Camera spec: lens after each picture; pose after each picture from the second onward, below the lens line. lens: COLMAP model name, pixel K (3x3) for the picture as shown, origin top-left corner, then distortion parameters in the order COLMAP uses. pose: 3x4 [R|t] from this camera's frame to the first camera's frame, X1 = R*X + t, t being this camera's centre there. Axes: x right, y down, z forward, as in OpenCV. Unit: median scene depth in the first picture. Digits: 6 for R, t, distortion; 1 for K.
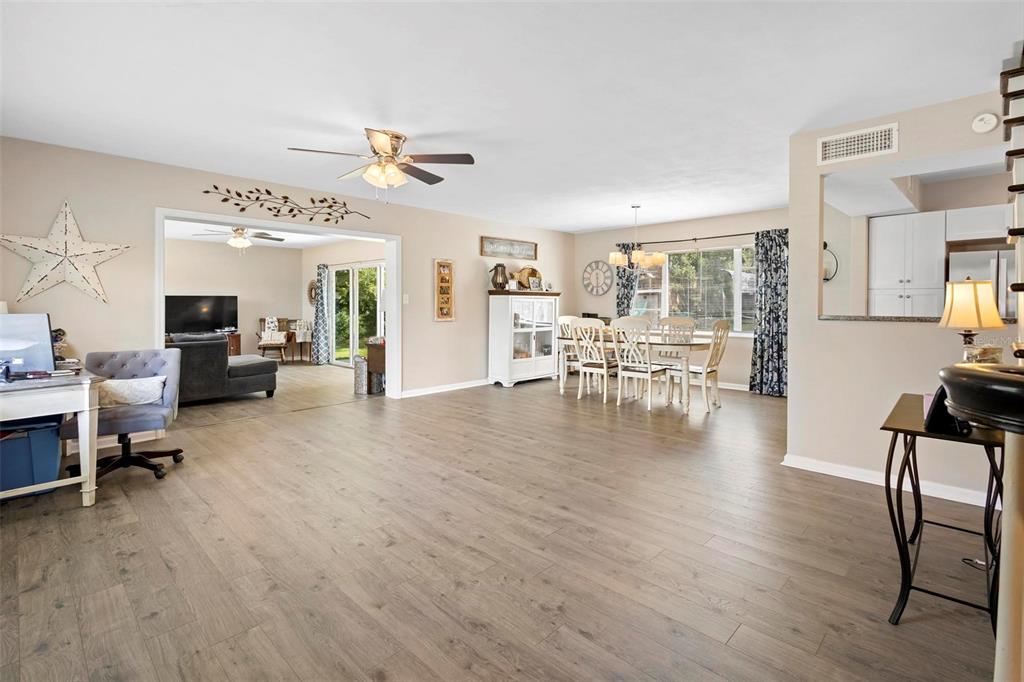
lens RADIAL K [[474.4, 0, 499.3], [0, 474.4, 305.5], [0, 0, 1]] dist [-0.002794, 0.000068]
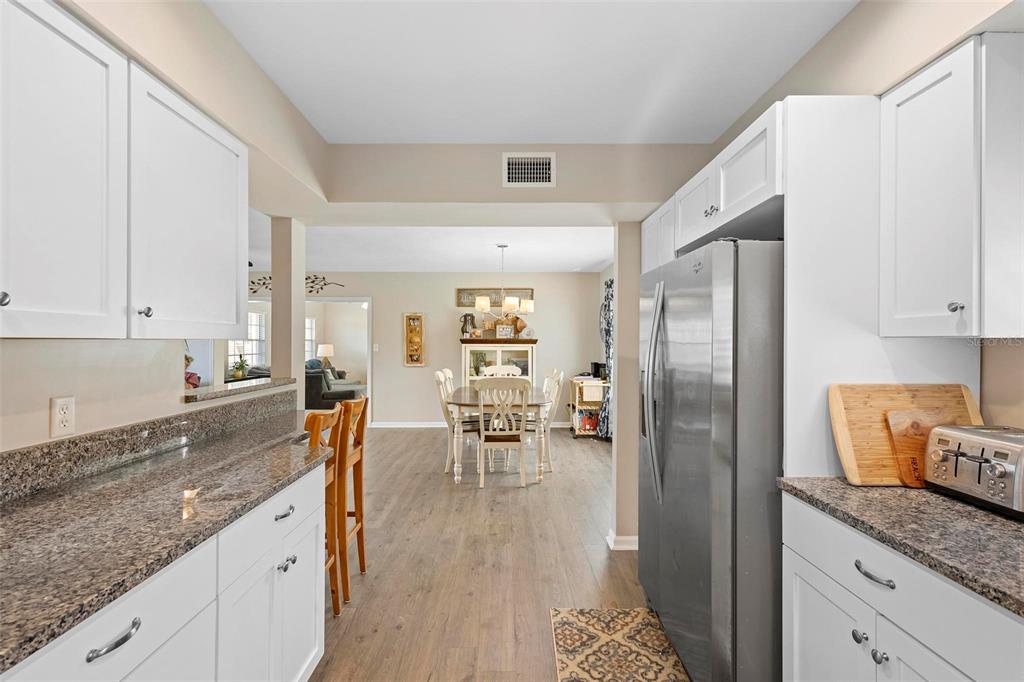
lens RADIAL K [[474.4, 0, 512.2], [0, 474.4, 342.1], [0, 0, 1]] dist [-0.002794, 0.000068]
pose [[0.718899, -0.003590, -0.695105, 0.869838], [-0.004462, 0.999942, -0.009780, -0.016270], [0.695100, 0.010133, 0.718842, 0.339724]]
